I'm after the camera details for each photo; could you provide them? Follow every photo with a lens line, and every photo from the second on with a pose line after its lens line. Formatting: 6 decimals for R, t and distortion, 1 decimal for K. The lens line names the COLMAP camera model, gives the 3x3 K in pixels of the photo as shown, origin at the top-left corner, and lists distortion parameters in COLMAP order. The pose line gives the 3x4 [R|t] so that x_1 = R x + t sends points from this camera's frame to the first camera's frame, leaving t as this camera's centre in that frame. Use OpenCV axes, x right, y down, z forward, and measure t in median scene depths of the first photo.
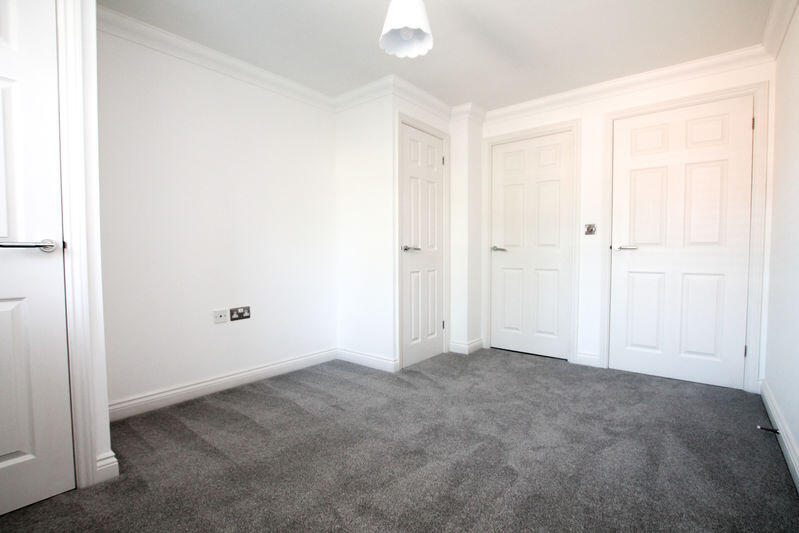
lens RADIAL K [[381.0, 0, 399.5], [0, 381.0, 266.5], [0, 0, 1]] dist [-0.001823, -0.000141]
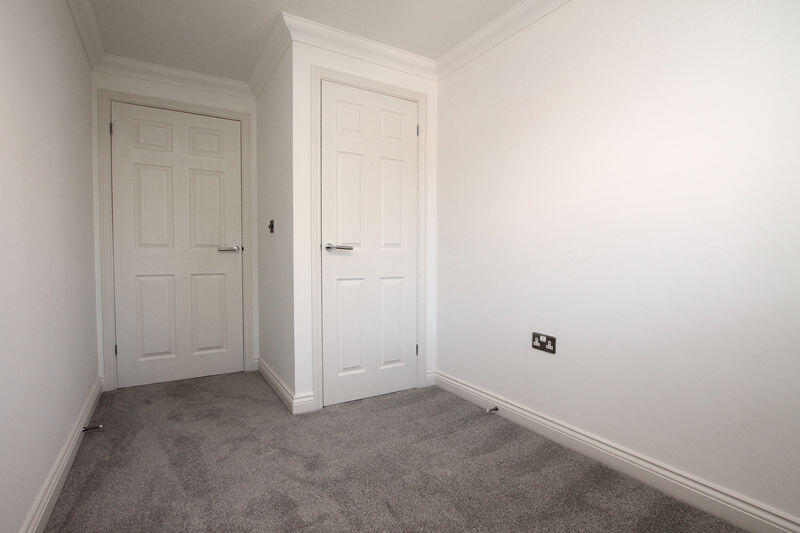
lens RADIAL K [[411.1, 0, 402.7], [0, 411.1, 277.8], [0, 0, 1]] dist [-0.051588, -0.000187]
pose [[0.355960, -0.047468, 0.933295, -0.267571], [0.027734, 0.998806, 0.040222, -0.006770], [-0.934090, 0.011567, 0.356851, 0.234508]]
